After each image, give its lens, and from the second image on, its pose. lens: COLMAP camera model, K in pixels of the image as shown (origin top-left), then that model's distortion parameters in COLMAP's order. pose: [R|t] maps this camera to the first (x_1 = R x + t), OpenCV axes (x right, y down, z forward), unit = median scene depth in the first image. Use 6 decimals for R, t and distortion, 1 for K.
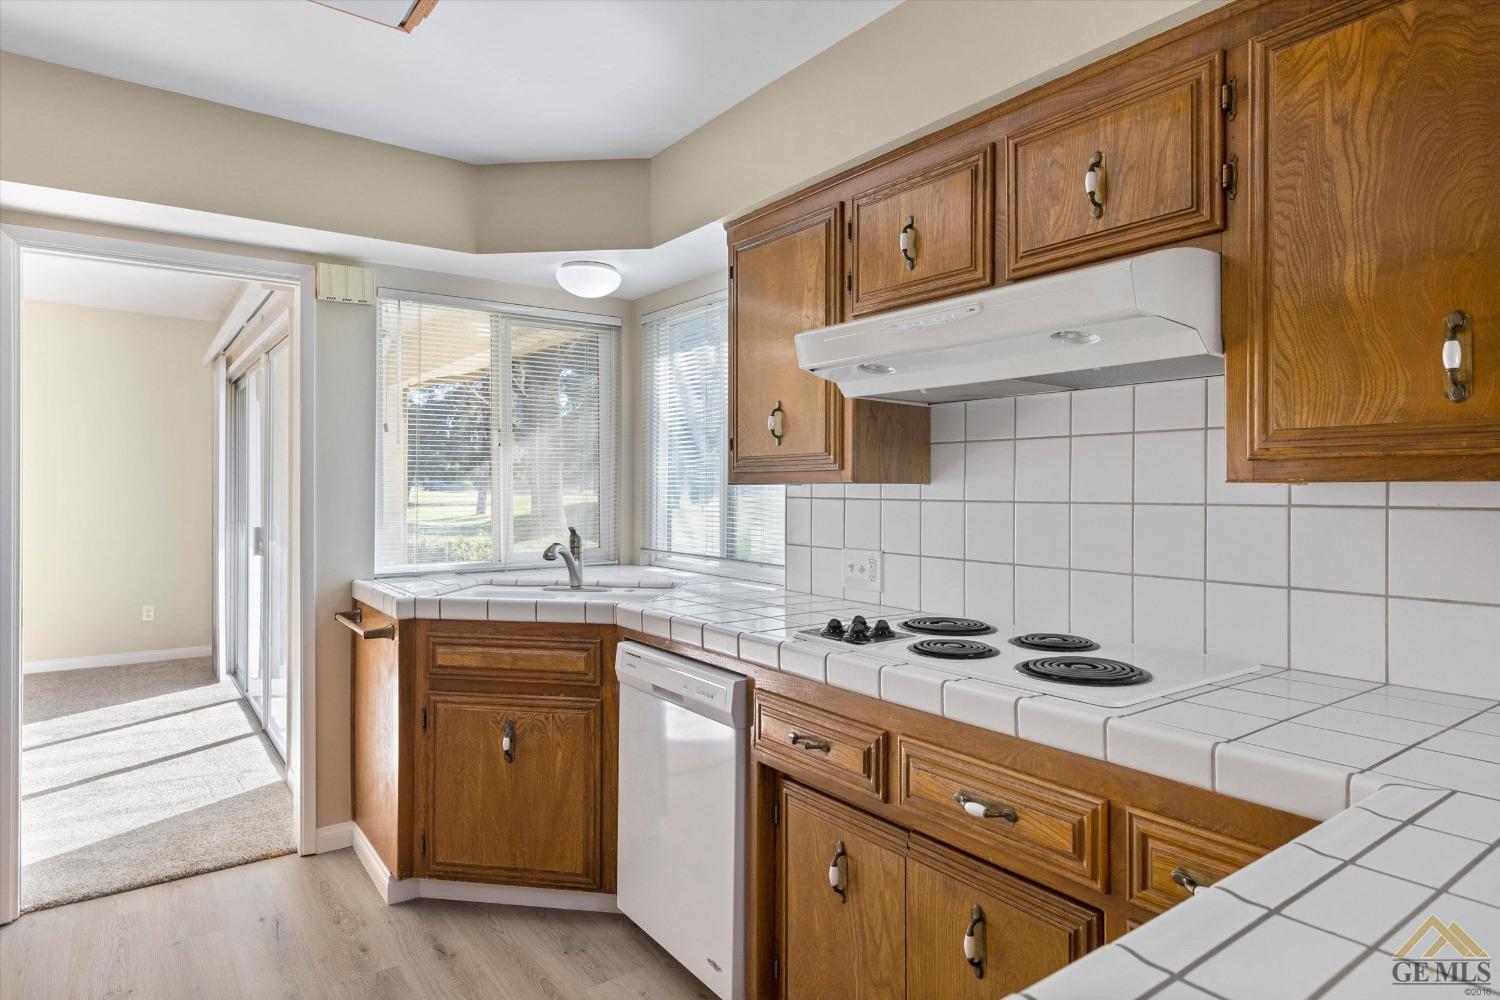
lens RADIAL K [[832.2, 0, 735.7], [0, 832.2, 487.2], [0, 0, 1]] dist [-0.001403, -0.000855]
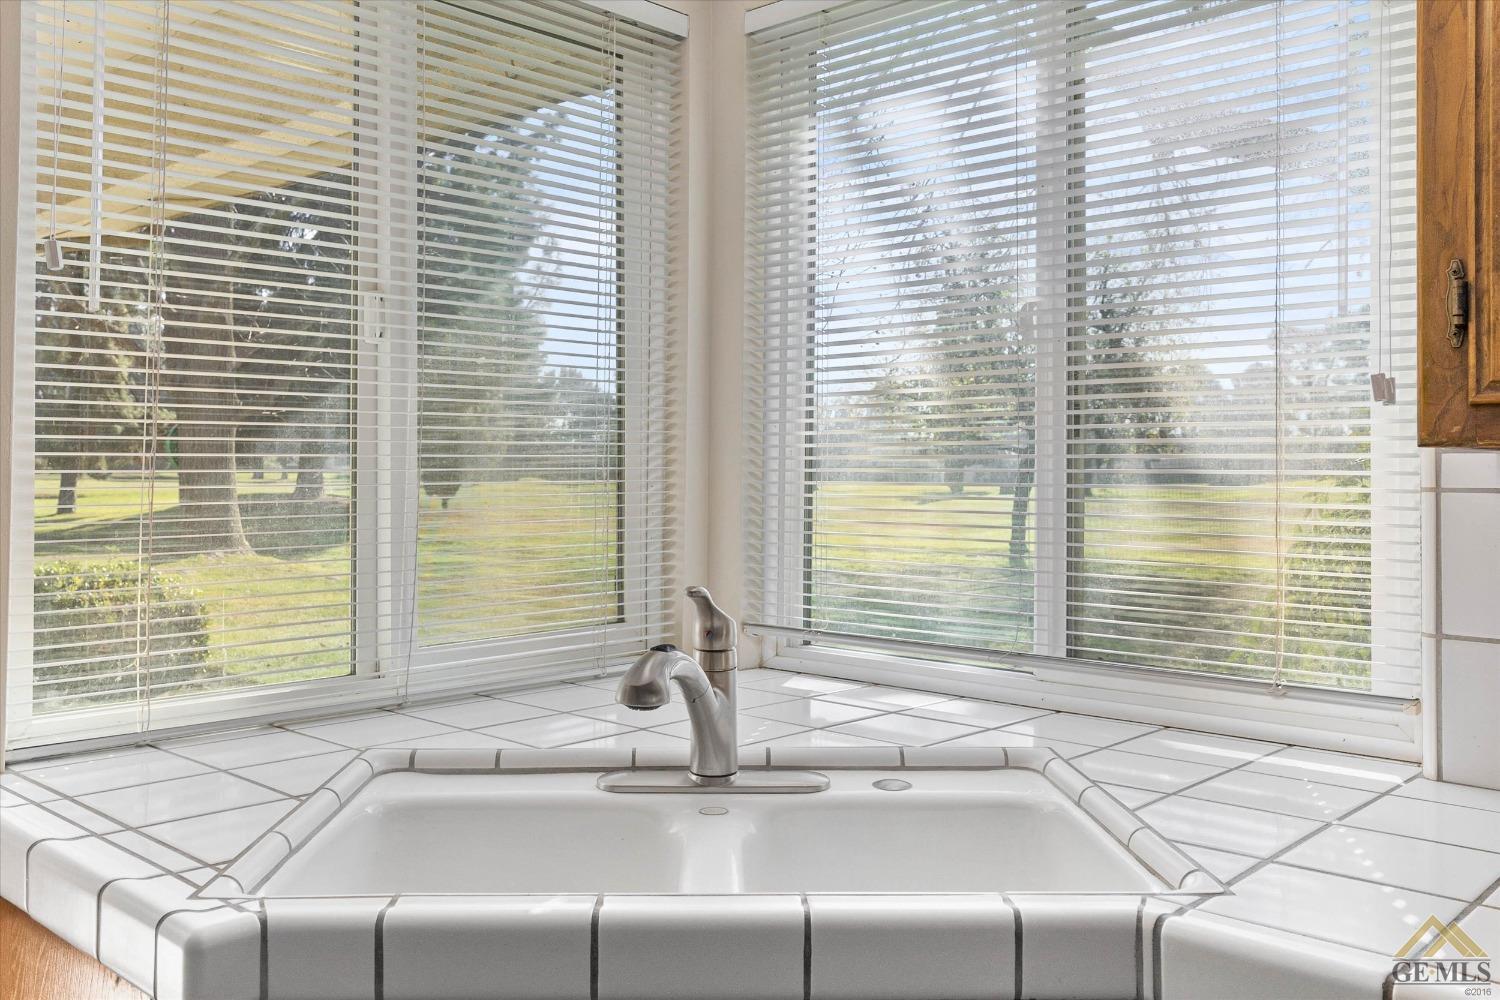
lens RADIAL K [[1297.3, 0, 750.6], [0, 1297.3, 495.6], [0, 0, 1]] dist [0.005628, 0.000661]
pose [[0.983515, -0.006460, 0.180711, -0.324807], [0.003026, 0.999810, 0.019275, 0.004638], [-0.180801, -0.018410, 0.983347, 0.626564]]
